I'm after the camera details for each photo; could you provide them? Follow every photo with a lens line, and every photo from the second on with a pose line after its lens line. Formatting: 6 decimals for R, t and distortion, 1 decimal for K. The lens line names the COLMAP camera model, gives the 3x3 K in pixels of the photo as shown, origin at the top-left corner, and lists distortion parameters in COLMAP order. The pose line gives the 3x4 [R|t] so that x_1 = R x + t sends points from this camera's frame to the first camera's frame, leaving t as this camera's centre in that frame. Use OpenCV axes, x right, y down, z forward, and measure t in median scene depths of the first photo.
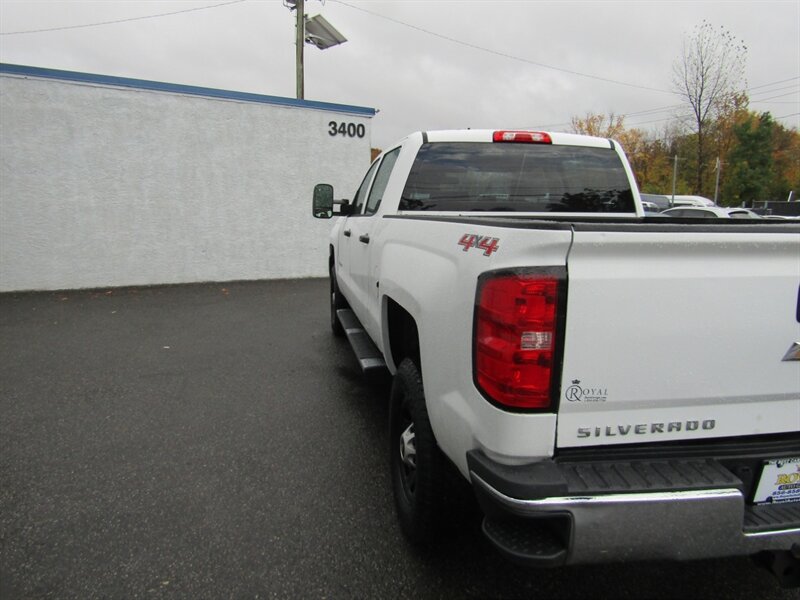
lens RADIAL K [[560.7, 0, 400.2], [0, 560.7, 302.5], [0, 0, 1]] dist [-0.010487, -0.005732]
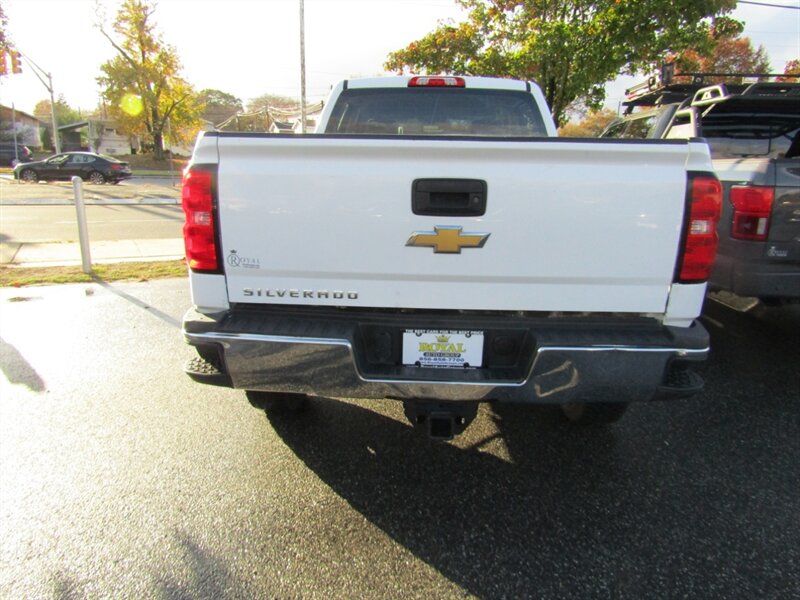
lens RADIAL K [[562.6, 0, 398.9], [0, 562.6, 299.4], [0, 0, 1]] dist [-0.006678, -0.008408]
pose [[0.975856, 0.054509, -0.211502, 0.884125], [-0.042883, 0.997326, 0.059176, 0.140856], [0.214162, -0.048677, 0.975584, -0.220214]]
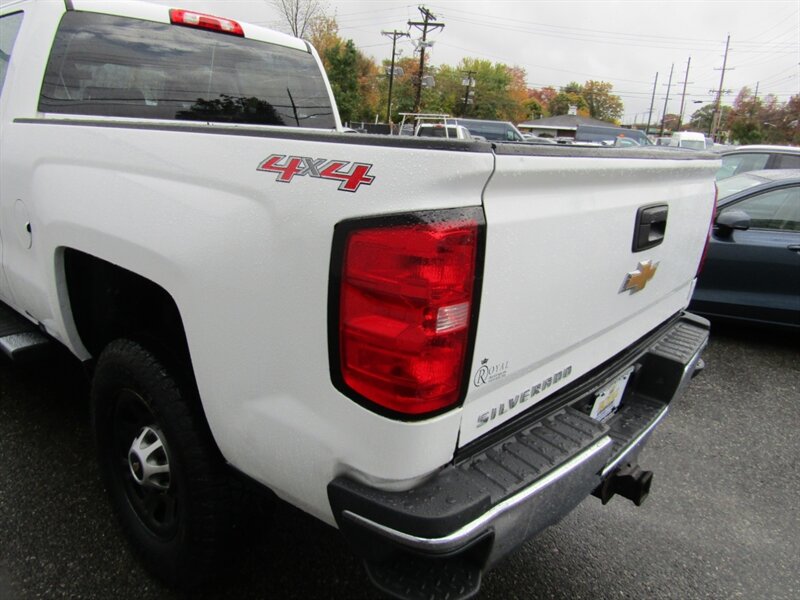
lens RADIAL K [[560.7, 0, 400.2], [0, 560.7, 302.5], [0, 0, 1]] dist [-0.010487, -0.005732]
pose [[0.792046, -0.142429, 0.593614, -0.184733], [0.055073, 0.985108, 0.162880, -0.056422], [-0.607973, -0.096317, 0.788094, 0.430141]]
